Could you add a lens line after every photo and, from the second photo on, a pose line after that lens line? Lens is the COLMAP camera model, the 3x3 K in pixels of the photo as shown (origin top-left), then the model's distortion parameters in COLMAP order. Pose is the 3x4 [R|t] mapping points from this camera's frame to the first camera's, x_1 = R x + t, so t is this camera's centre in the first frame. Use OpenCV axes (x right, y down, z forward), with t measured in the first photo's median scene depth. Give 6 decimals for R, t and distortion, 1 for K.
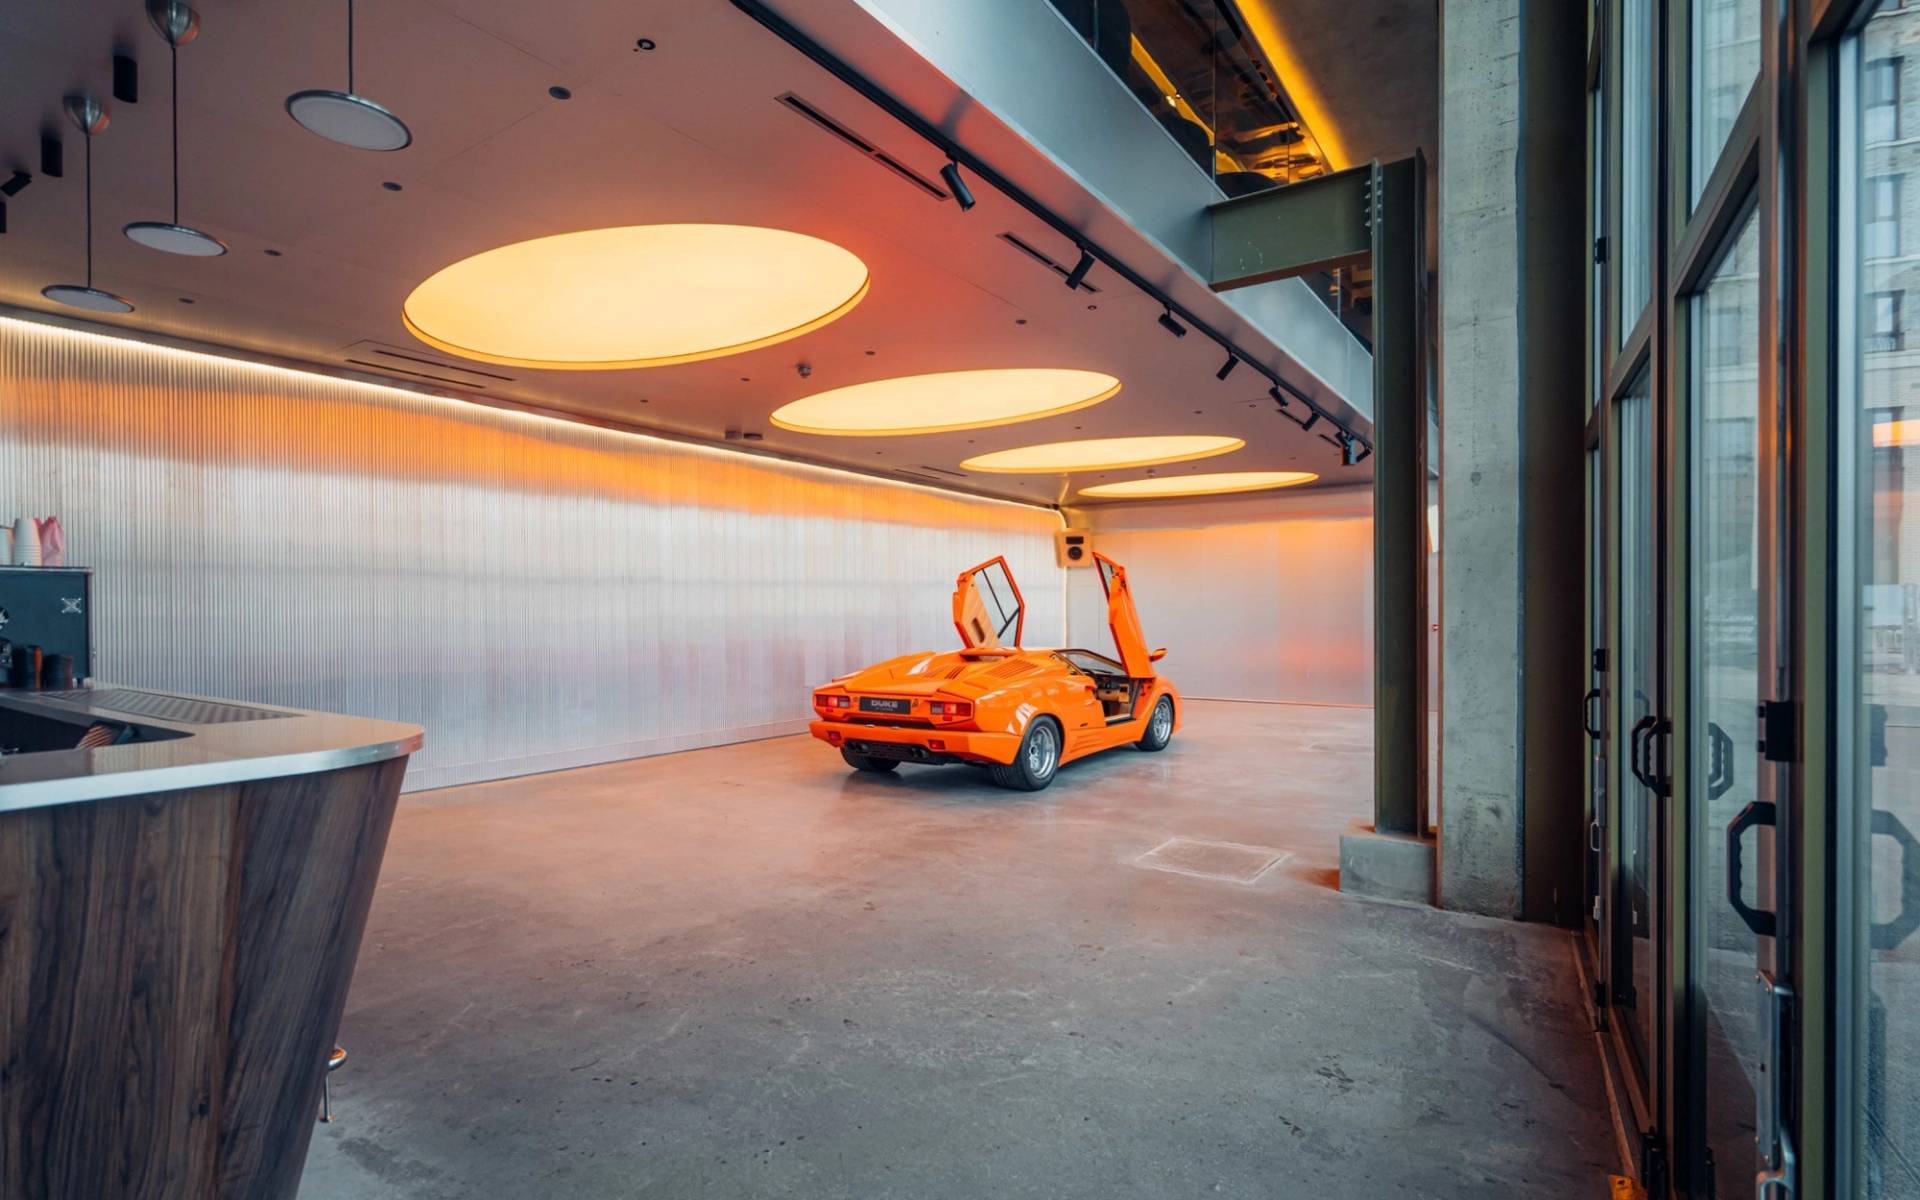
lens RADIAL K [[911.3, 0, 948.7], [0, 911.3, 618.1], [0, 0, 1]] dist [-0.002567, 0.000851]
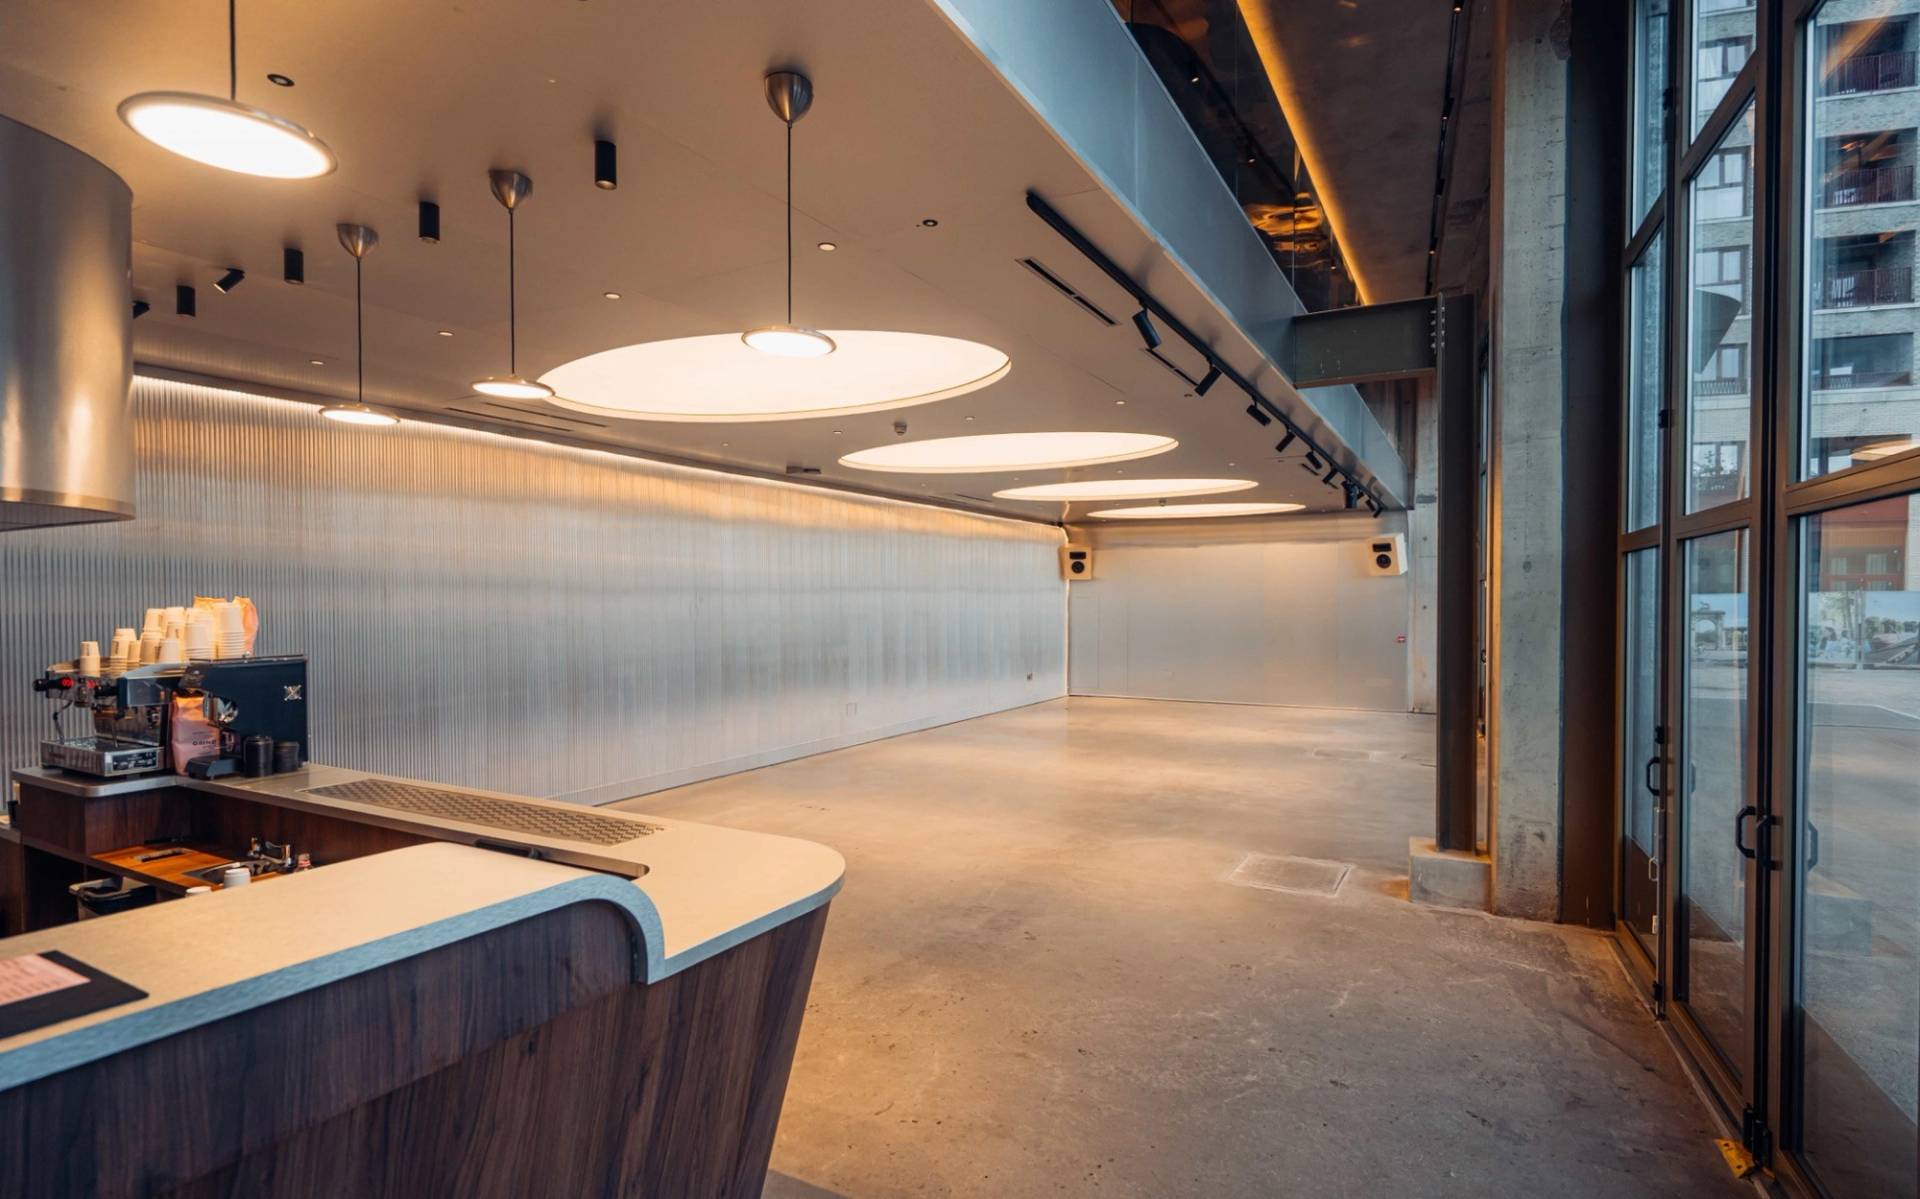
lens RADIAL K [[911.3, 0, 956.6], [0, 911.3, 586.9], [0, 0, 1]] dist [-0.002567, 0.000851]
pose [[0.990973, -0.002855, 0.134032, -0.291738], [0.001447, 0.999943, 0.010605, -0.116921], [-0.134054, -0.010315, 0.990920, -0.096502]]
